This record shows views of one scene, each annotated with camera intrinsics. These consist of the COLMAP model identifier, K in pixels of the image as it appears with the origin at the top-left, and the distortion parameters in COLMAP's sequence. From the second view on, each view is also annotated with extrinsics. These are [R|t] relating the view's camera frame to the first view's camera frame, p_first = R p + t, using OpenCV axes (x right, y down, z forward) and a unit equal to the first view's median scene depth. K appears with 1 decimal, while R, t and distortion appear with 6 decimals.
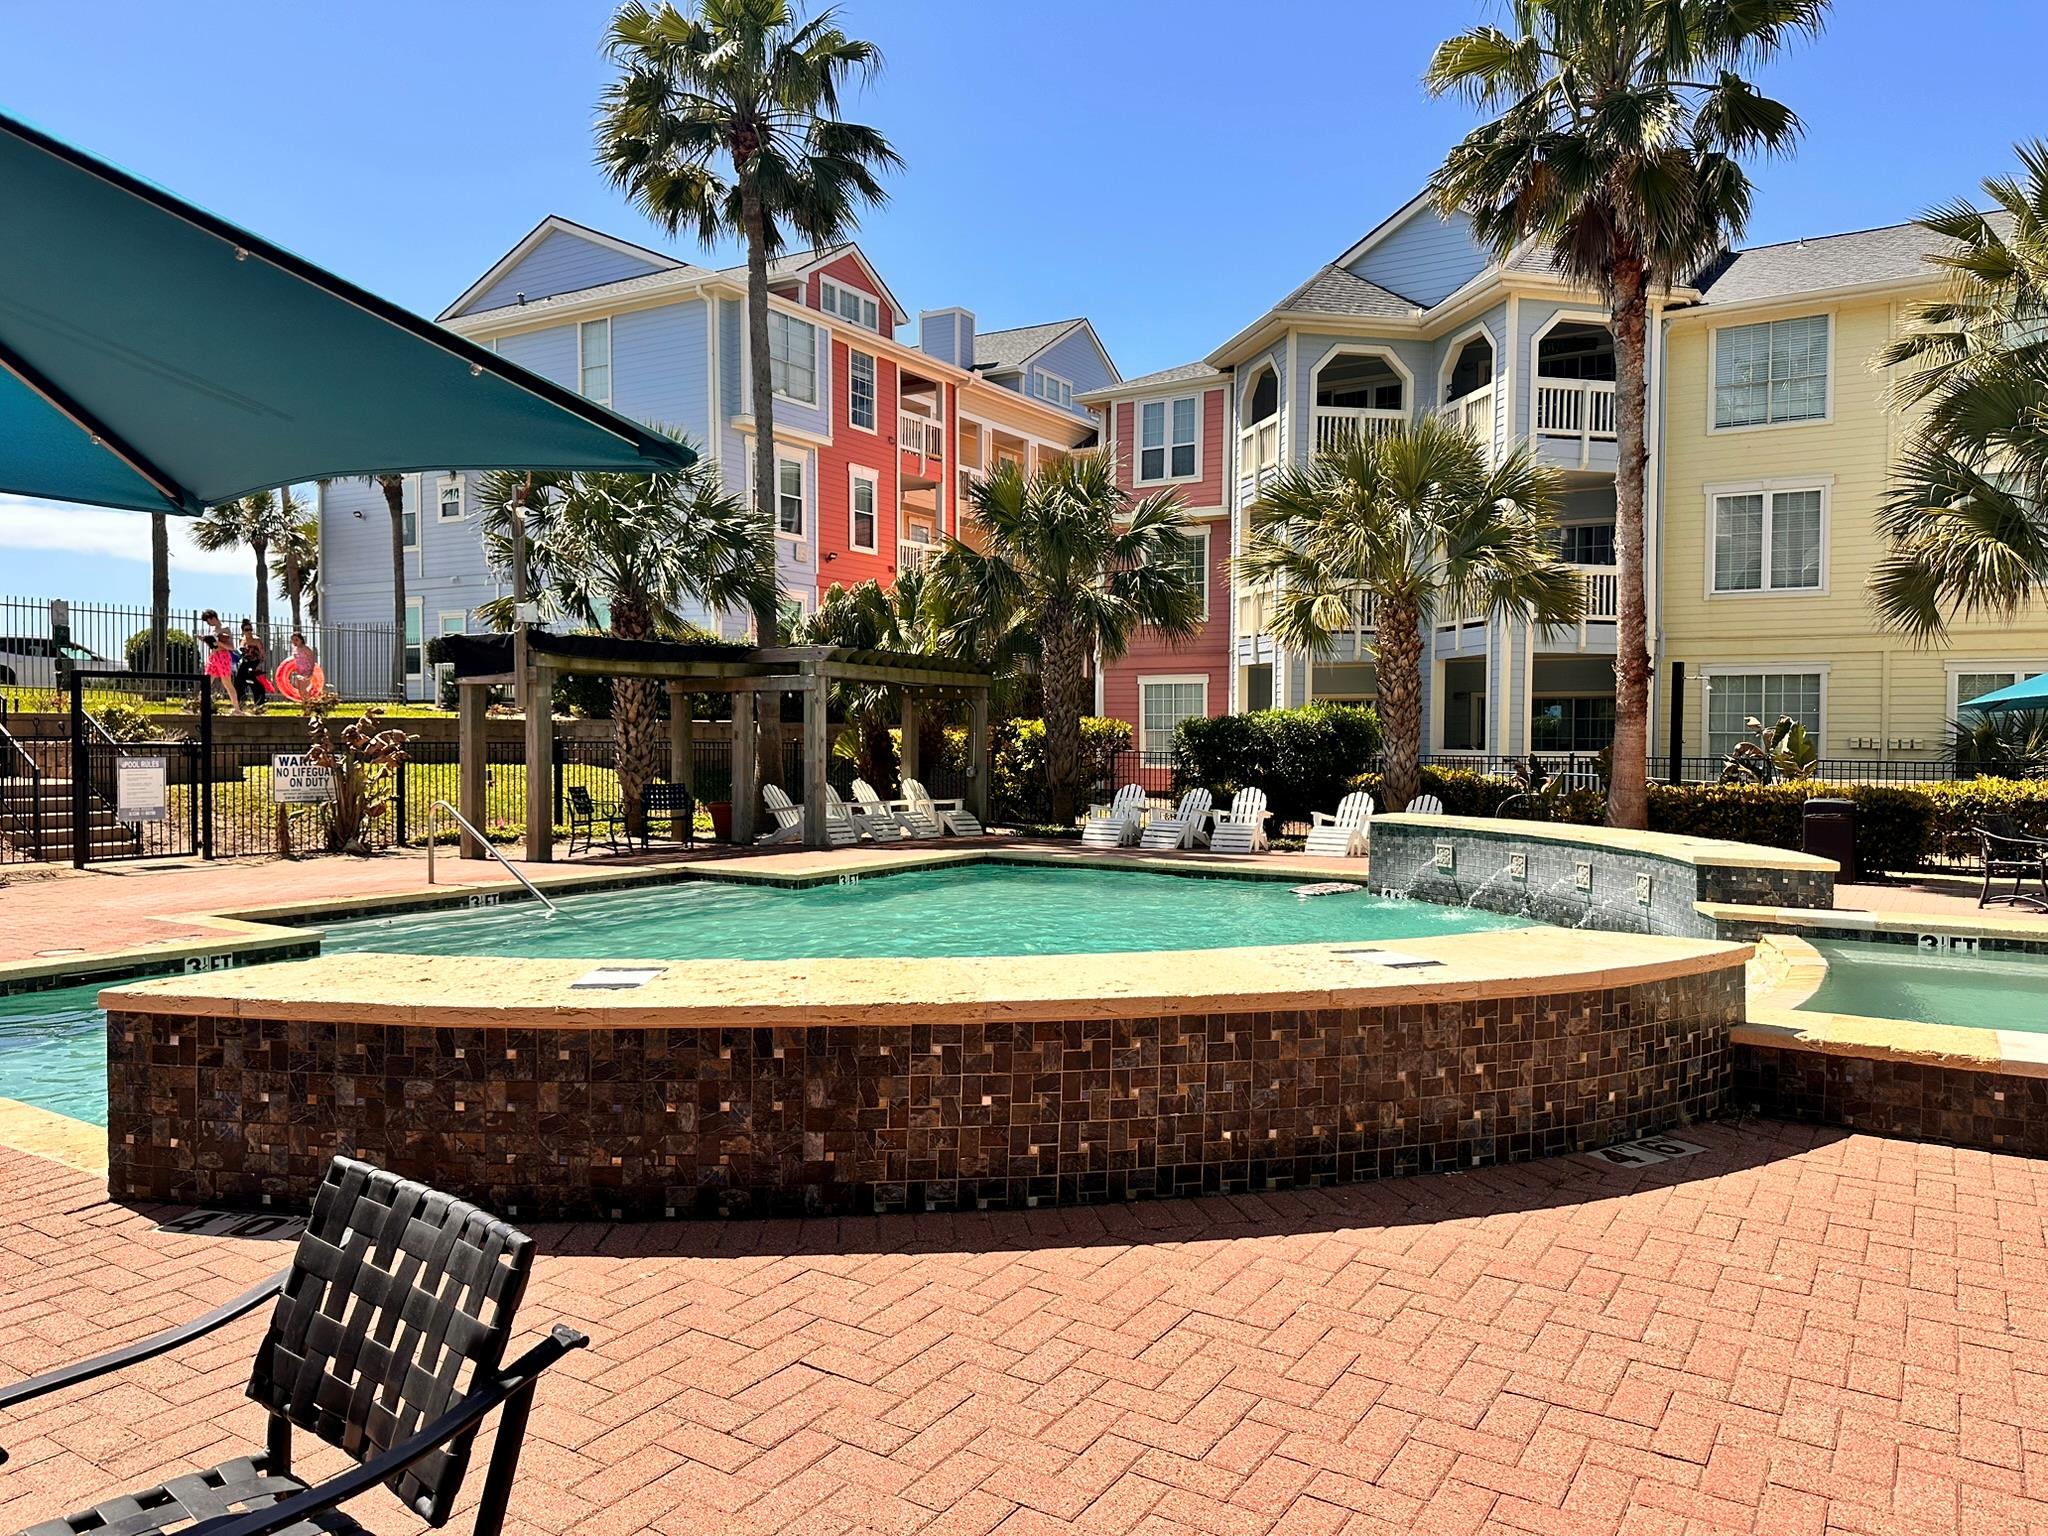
lens RADIAL K [[1492.7, 0, 916.3], [0, 1492.7, 769.0], [0, 0, 1]] dist [0.189565, -0.320586]
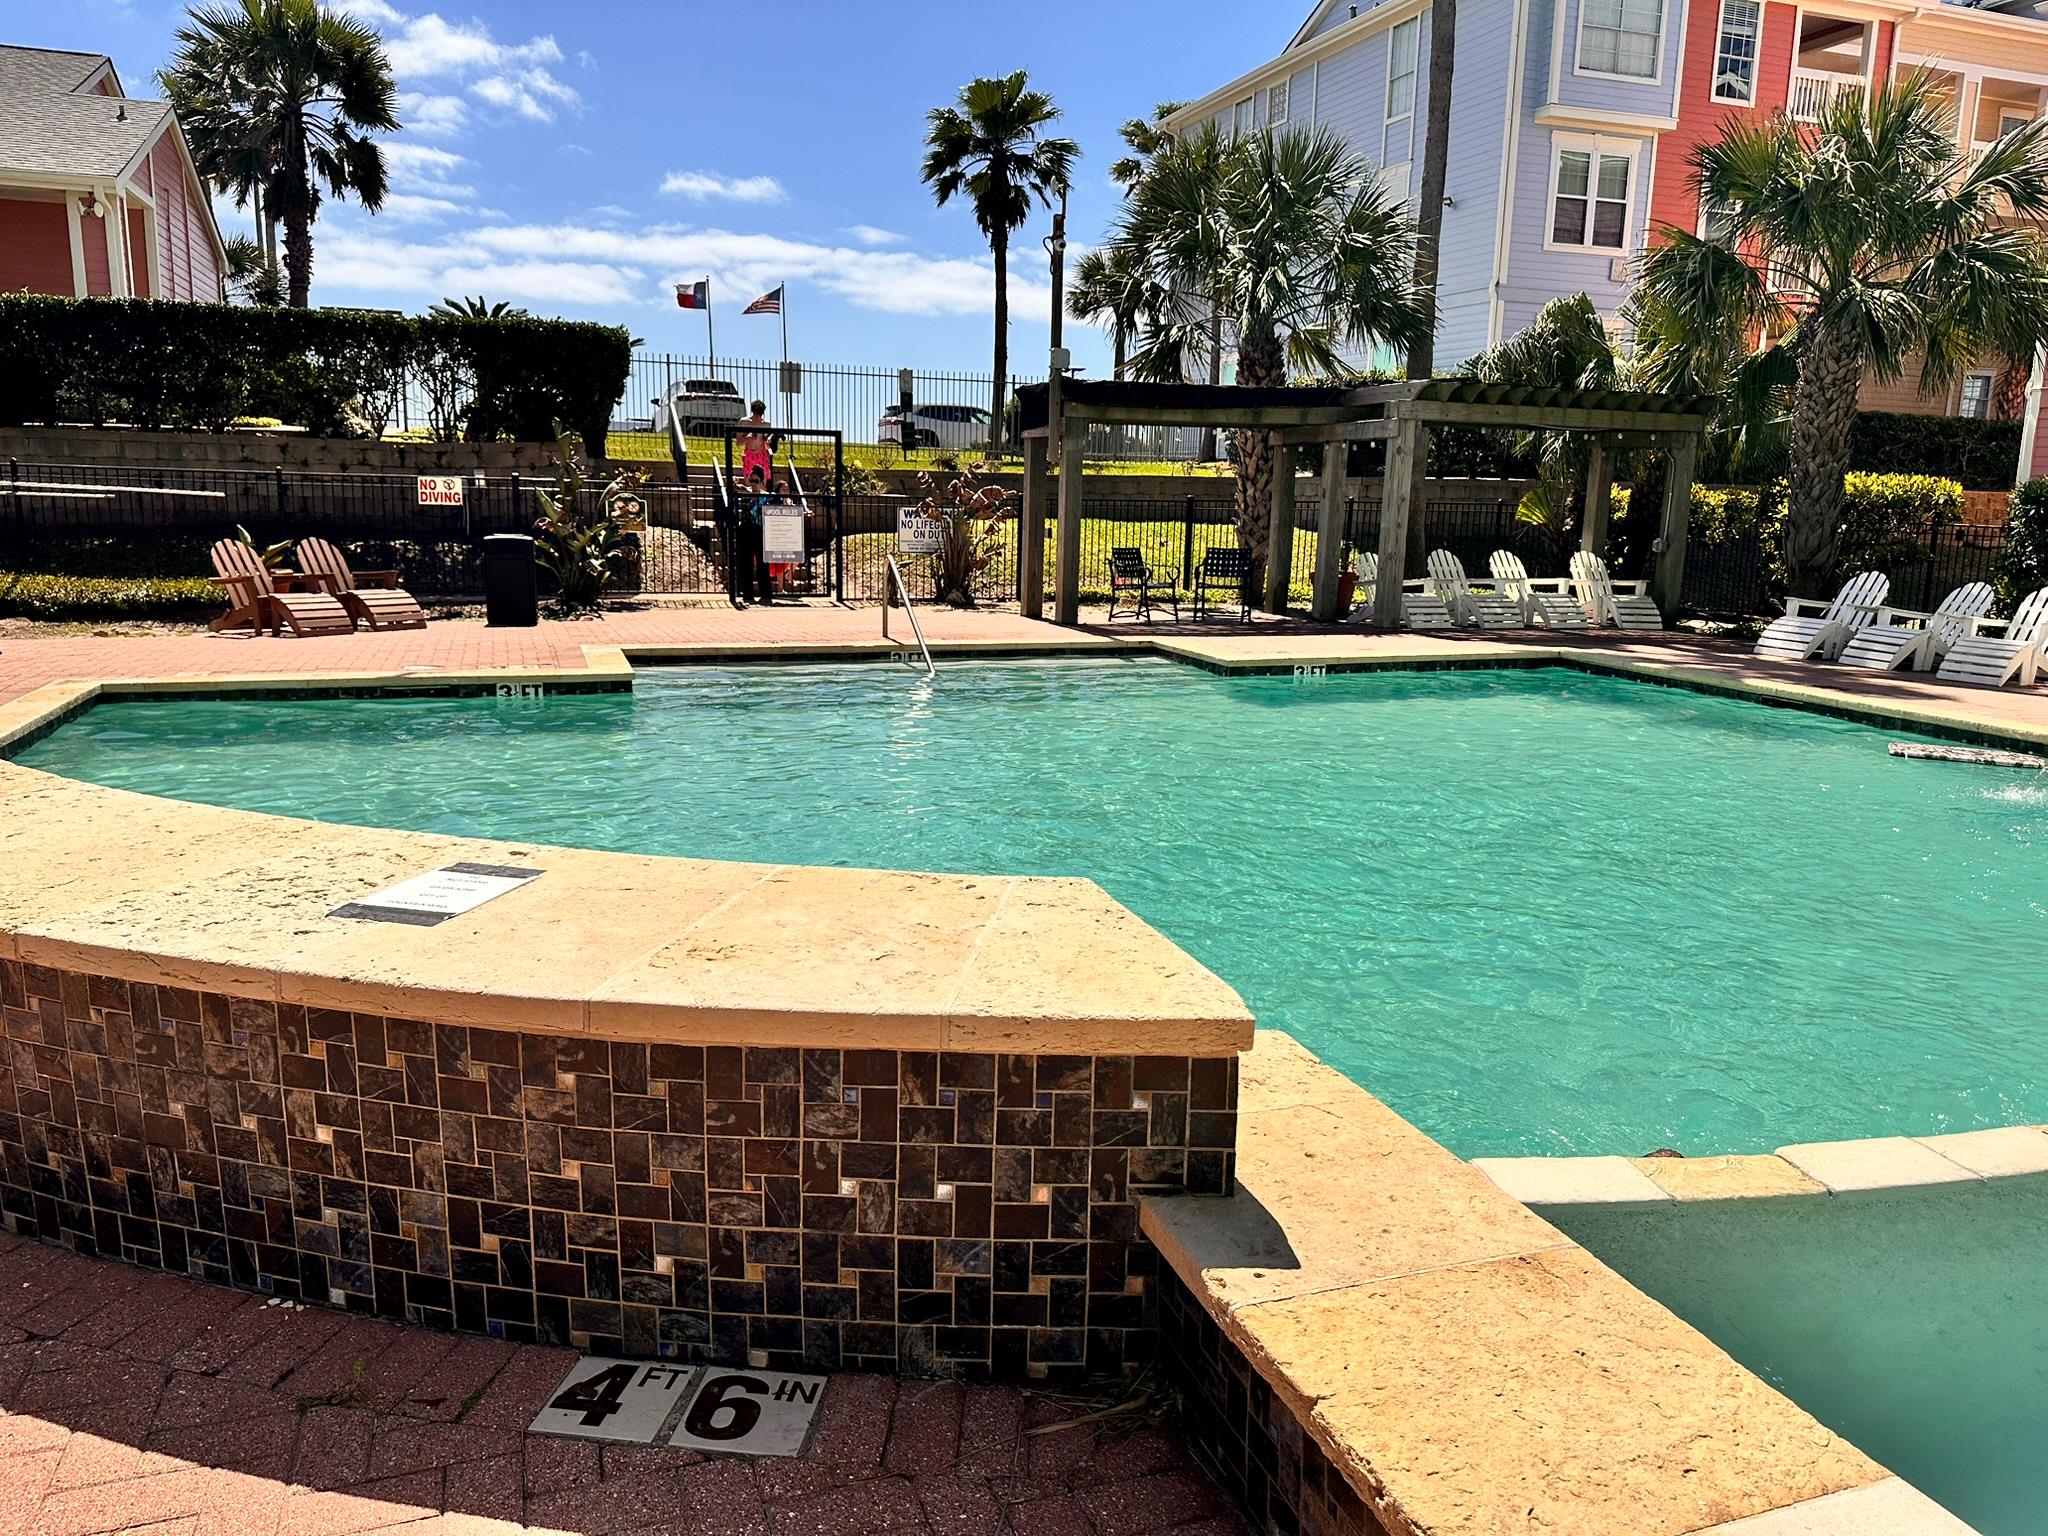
lens RADIAL K [[1395.0, 0, 1024.0], [0, 1395.0, 768.0], [0, 0, 1]] dist [0.026511, -0.035054]
pose [[0.780259, 0.130378, -0.611717, 0.279667], [-0.026782, 0.984100, 0.175585, -0.004017], [0.624883, -0.120618, 0.771345, 0.273237]]
